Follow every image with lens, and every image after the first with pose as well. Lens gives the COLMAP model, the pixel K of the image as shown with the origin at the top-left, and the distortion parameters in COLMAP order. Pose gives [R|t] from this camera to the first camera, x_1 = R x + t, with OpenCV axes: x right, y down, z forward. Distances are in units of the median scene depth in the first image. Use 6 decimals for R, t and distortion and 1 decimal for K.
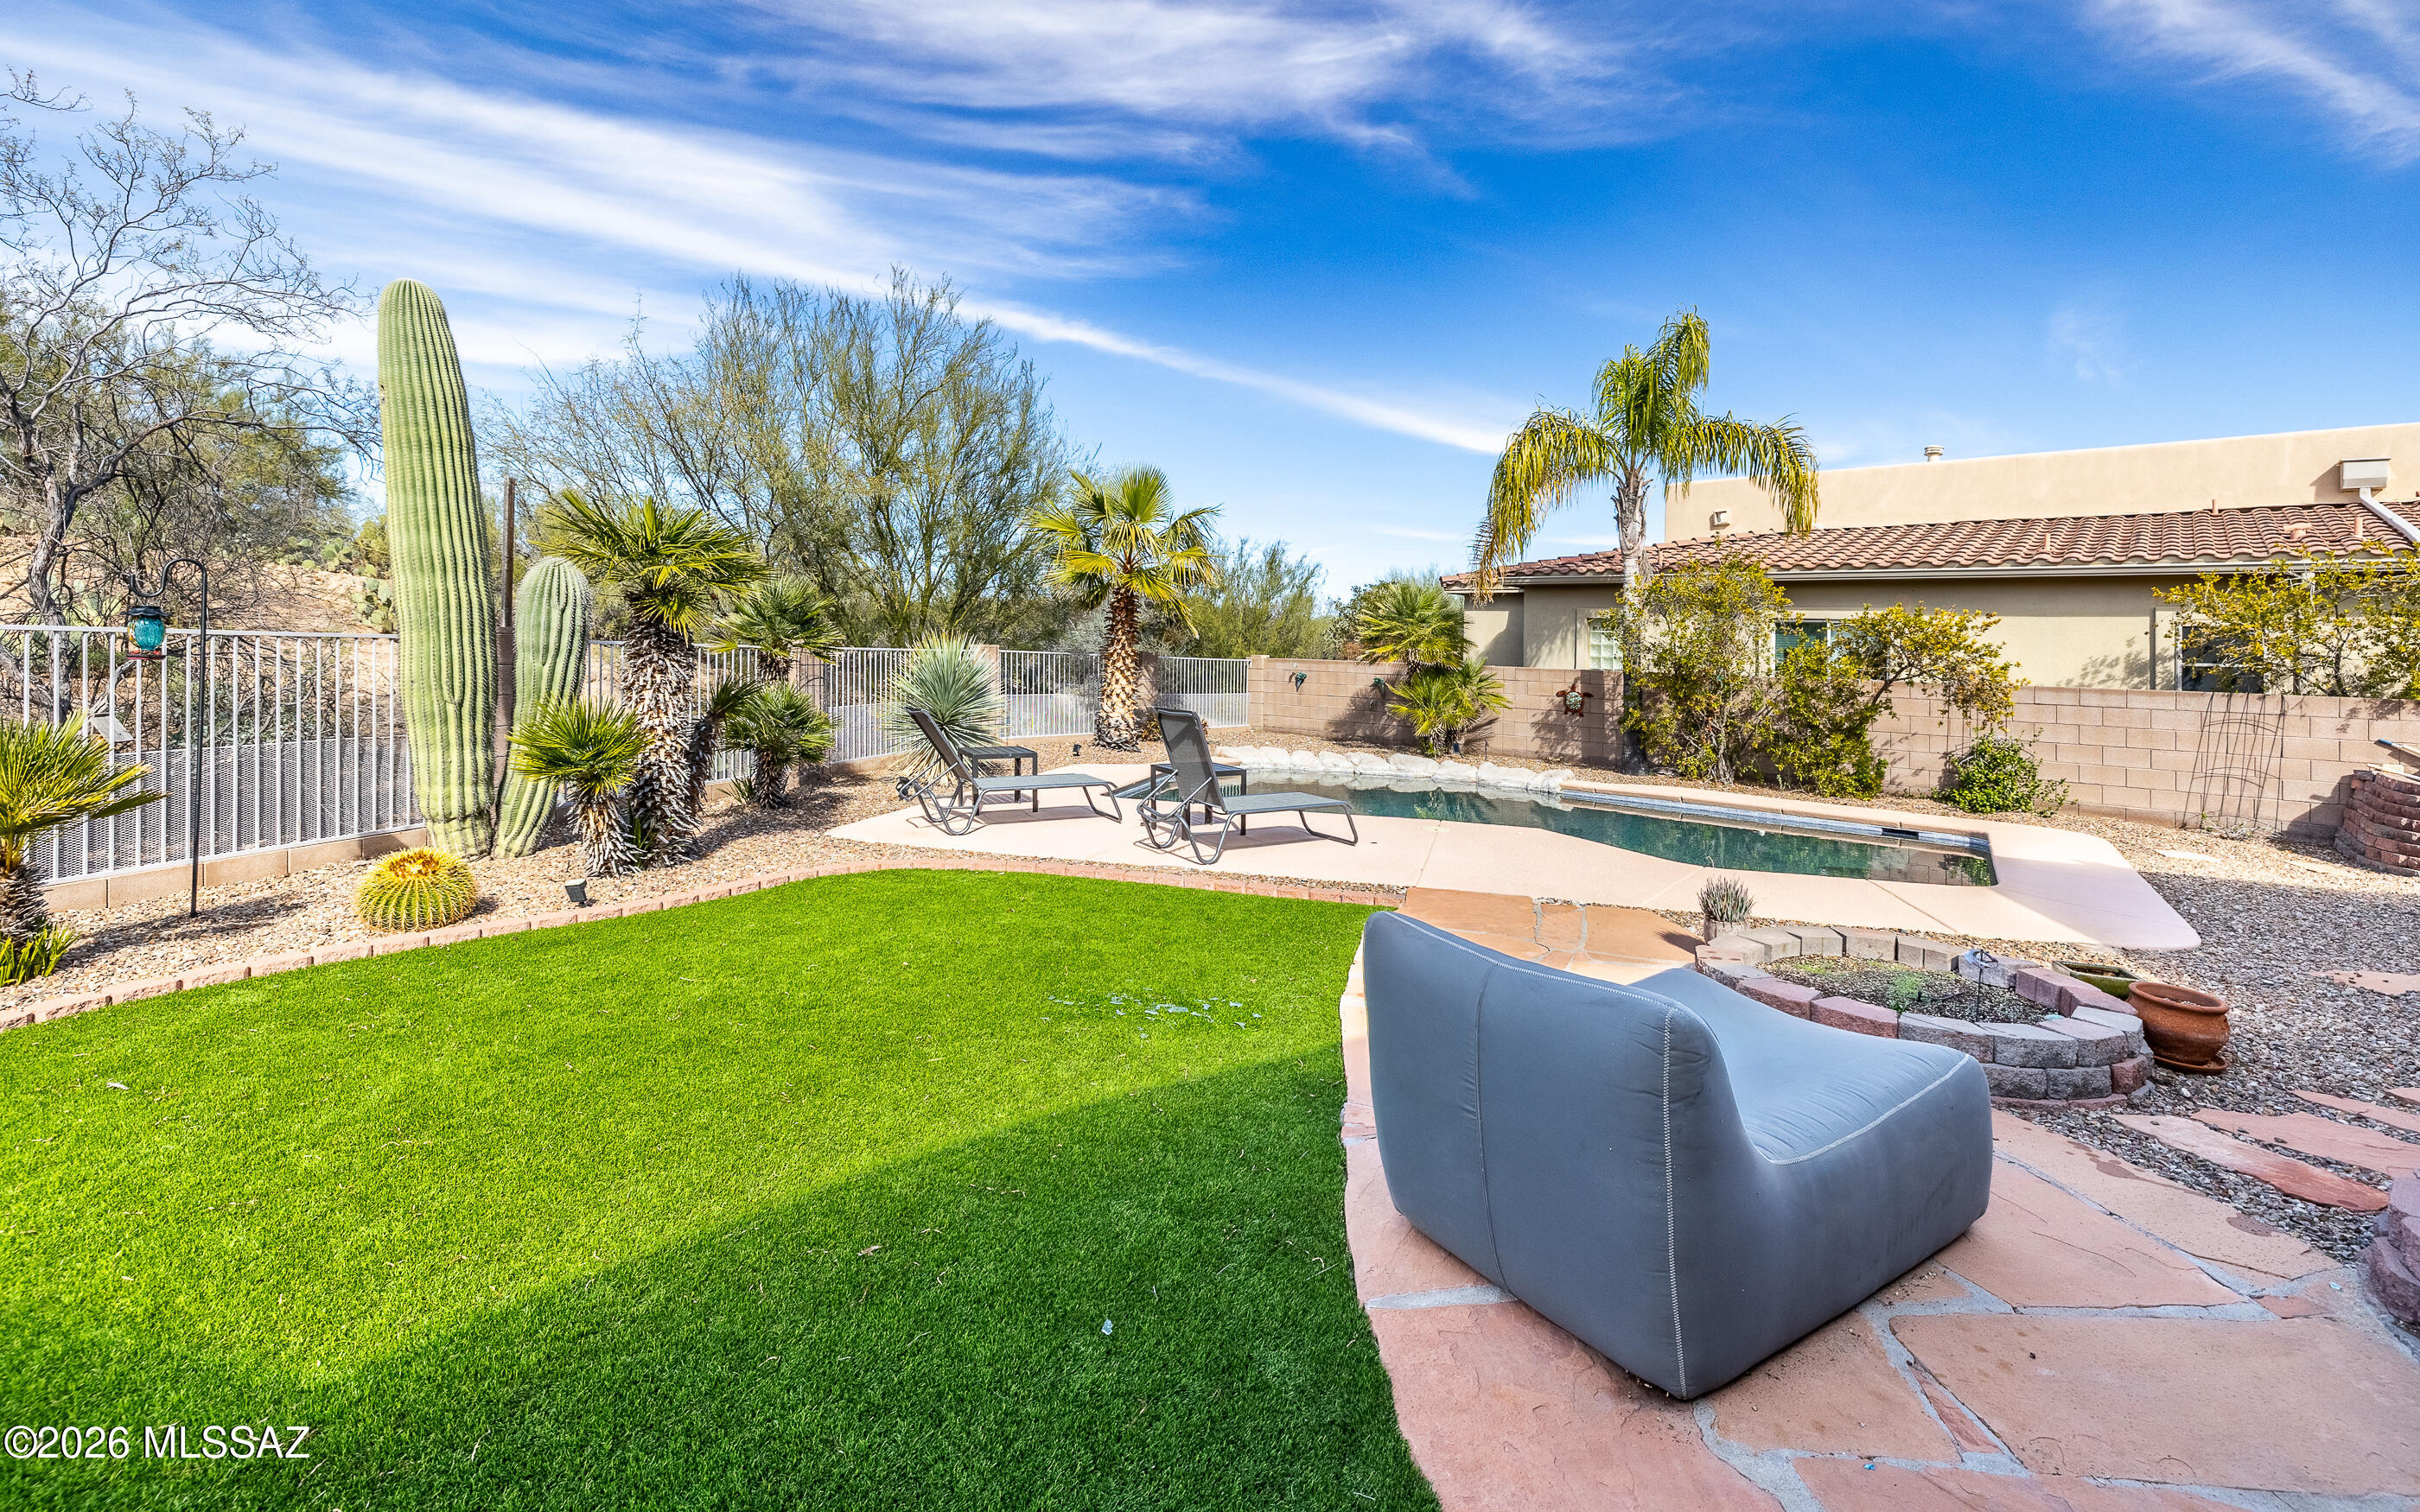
lens RADIAL K [[1062.1, 0, 1289.4], [0, 1062.1, 758.3], [0, 0, 1]] dist [-0.000017, 0.000027]
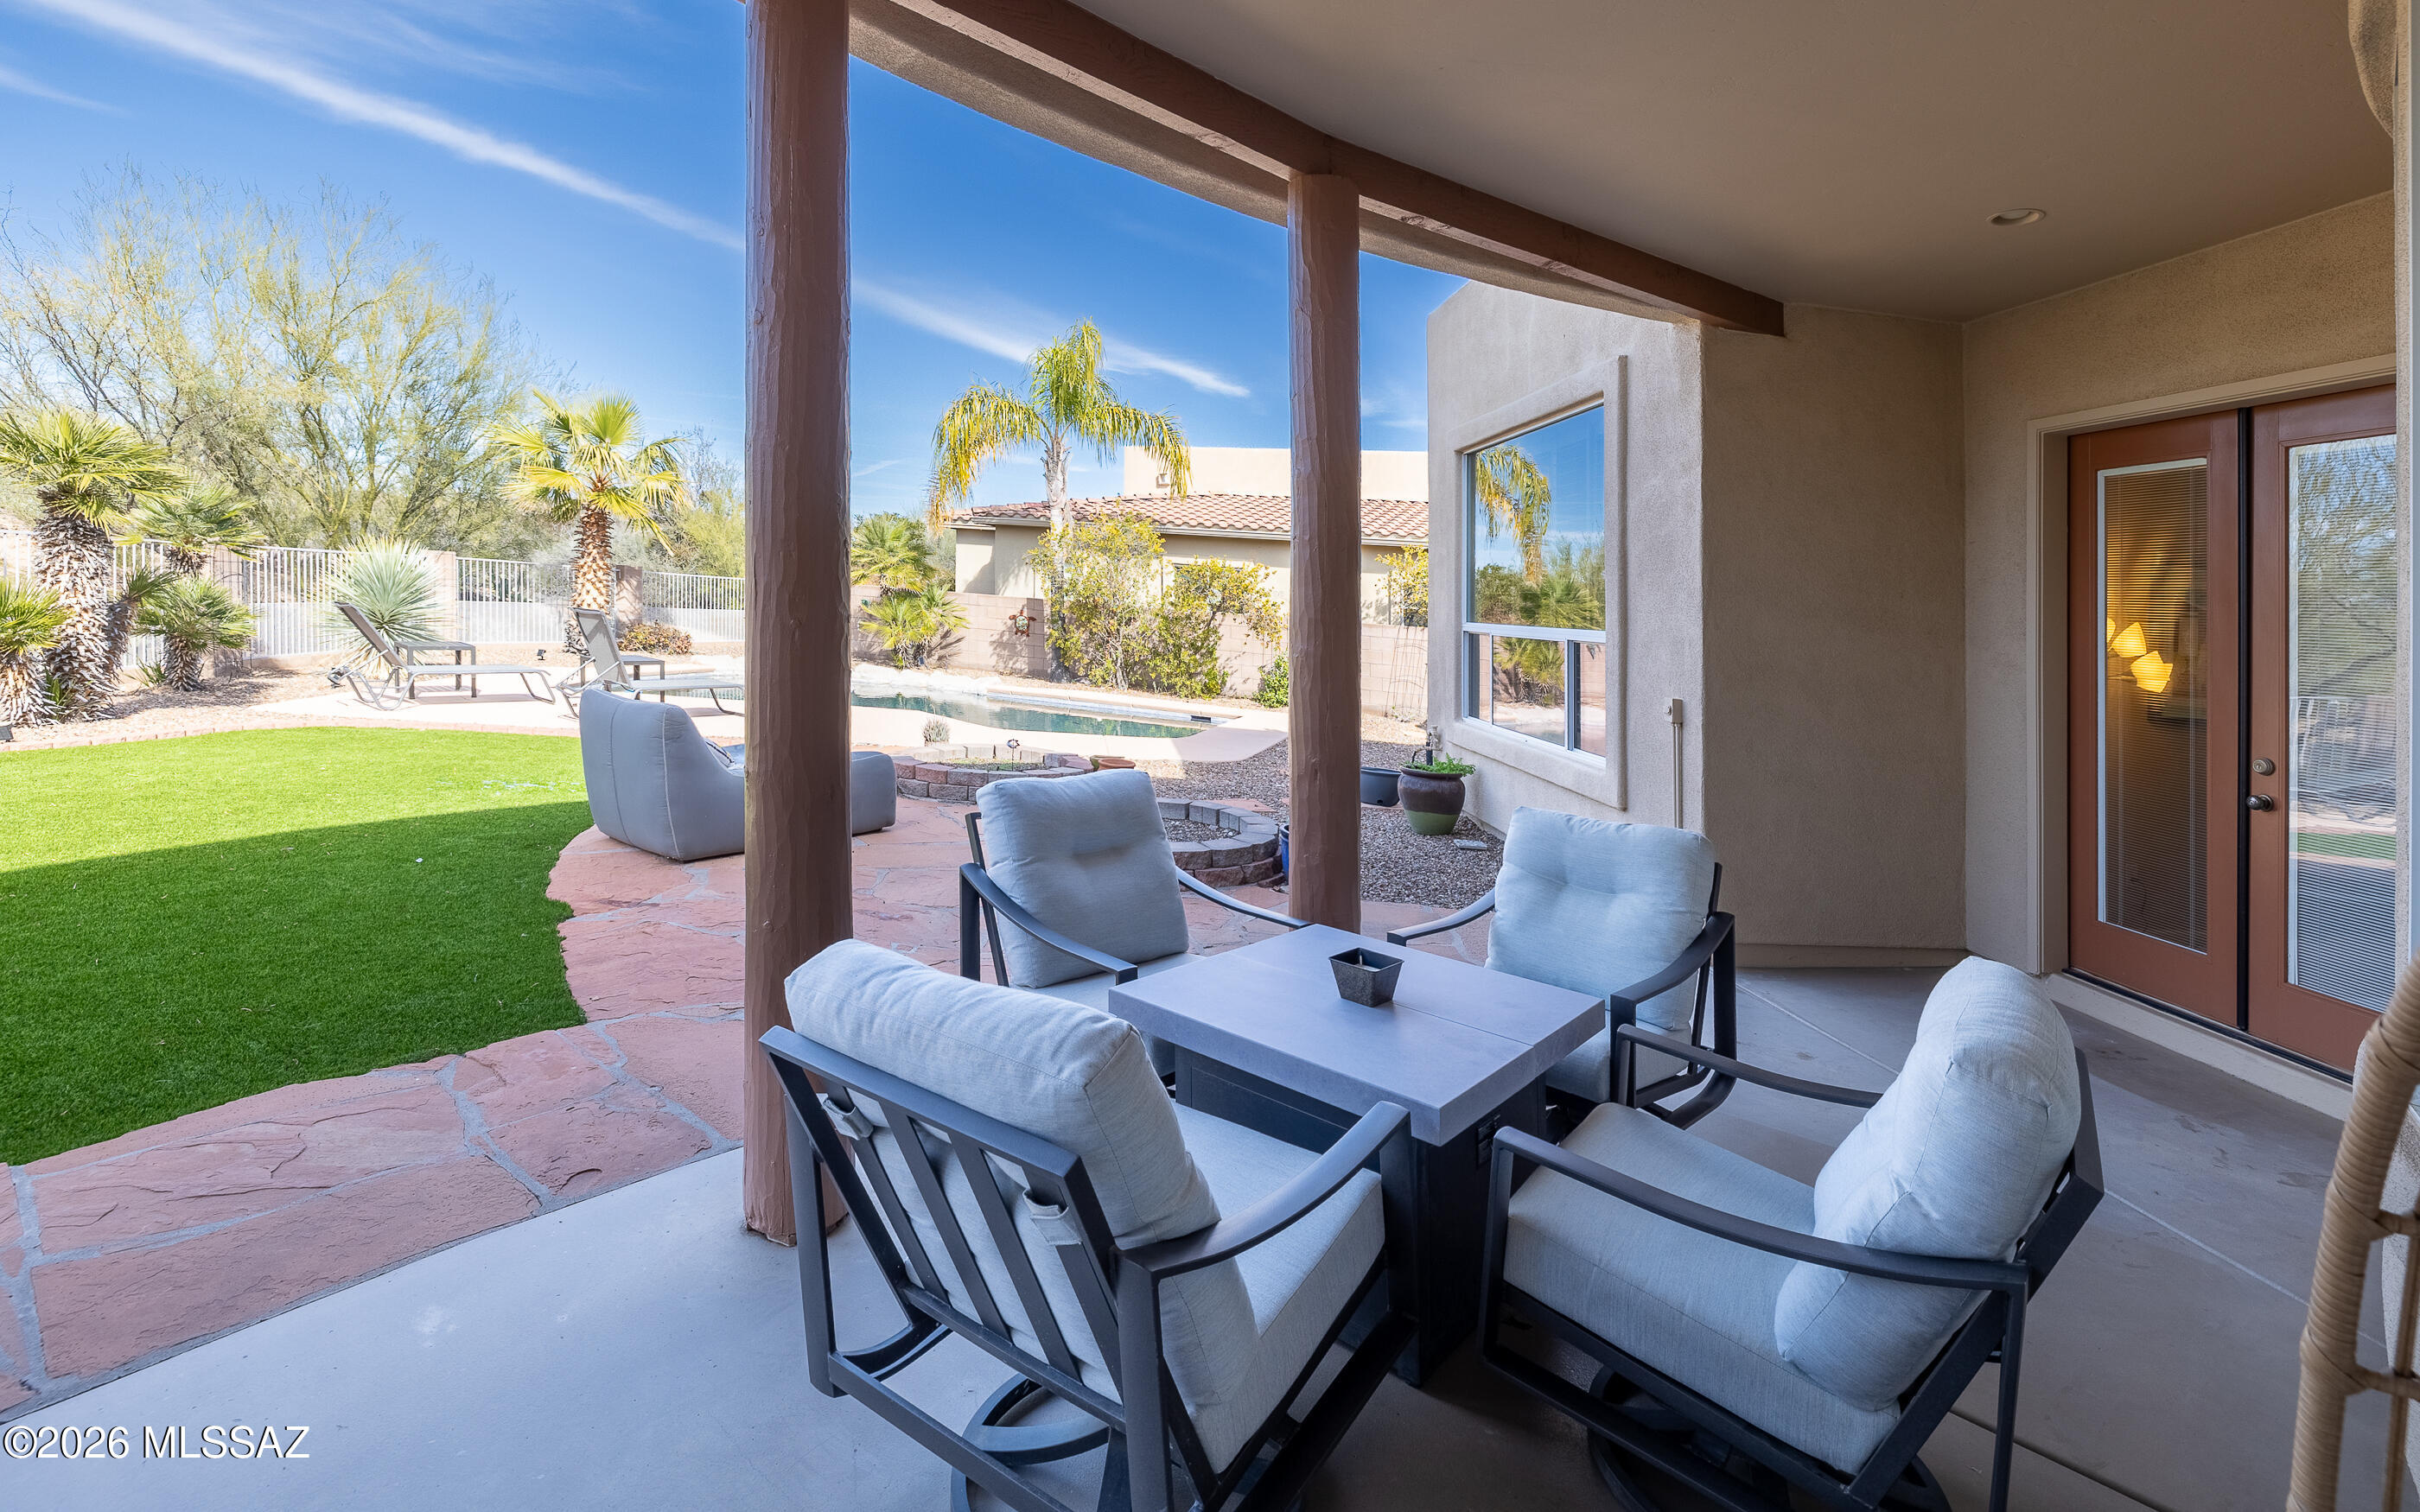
lens RADIAL K [[1037.0, 0, 1217.5], [0, 1037.0, 711.3], [0, 0, 1]] dist [0.000643, -0.000050]
pose [[0.941178, 0.000814, 0.337910, 0.103566], [-0.008469, 0.999740, 0.021179, 0.024833], [-0.337804, -0.022795, 0.940940, -0.249069]]
